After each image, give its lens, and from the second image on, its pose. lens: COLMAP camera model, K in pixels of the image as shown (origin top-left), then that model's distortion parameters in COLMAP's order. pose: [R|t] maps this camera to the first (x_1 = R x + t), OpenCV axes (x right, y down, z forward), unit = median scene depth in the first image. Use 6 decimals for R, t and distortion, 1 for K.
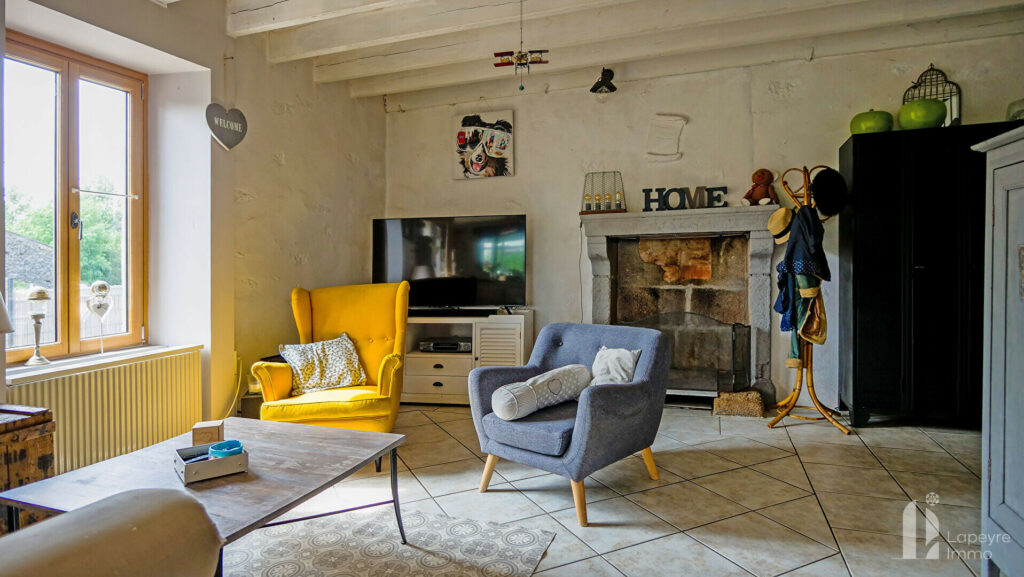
lens RADIAL K [[565.4, 0, 506.4], [0, 565.4, 287.2], [0, 0, 1]] dist [-0.001051, -0.000070]
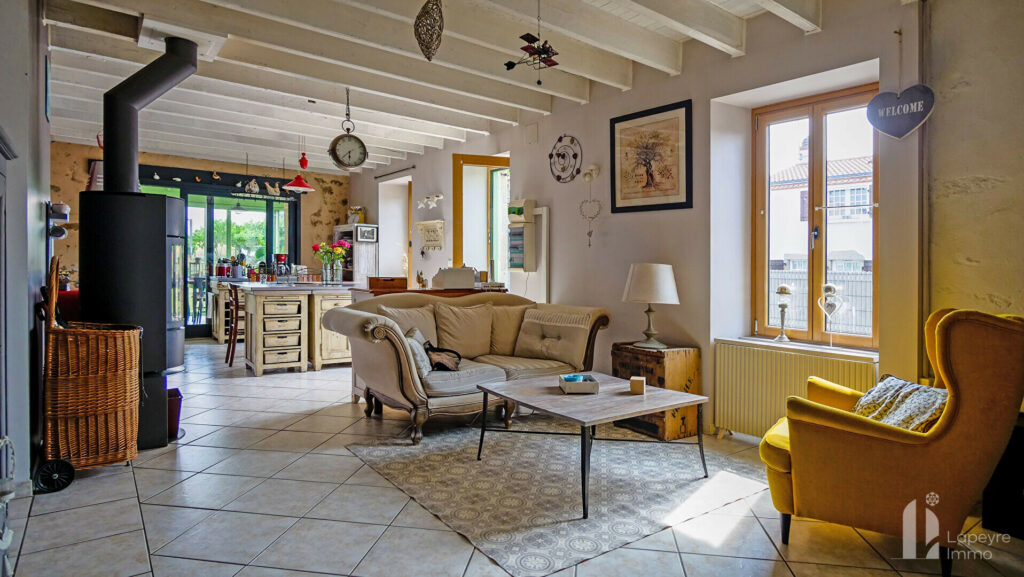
lens RADIAL K [[565.4, 0, 505.8], [0, 565.4, 289.6], [0, 0, 1]] dist [-0.001051, -0.000070]
pose [[-0.561675, 0.046750, -0.826036, 0.816818], [-0.043270, 0.995376, 0.085756, -0.091392], [0.826226, 0.083910, -0.557055, 1.453917]]
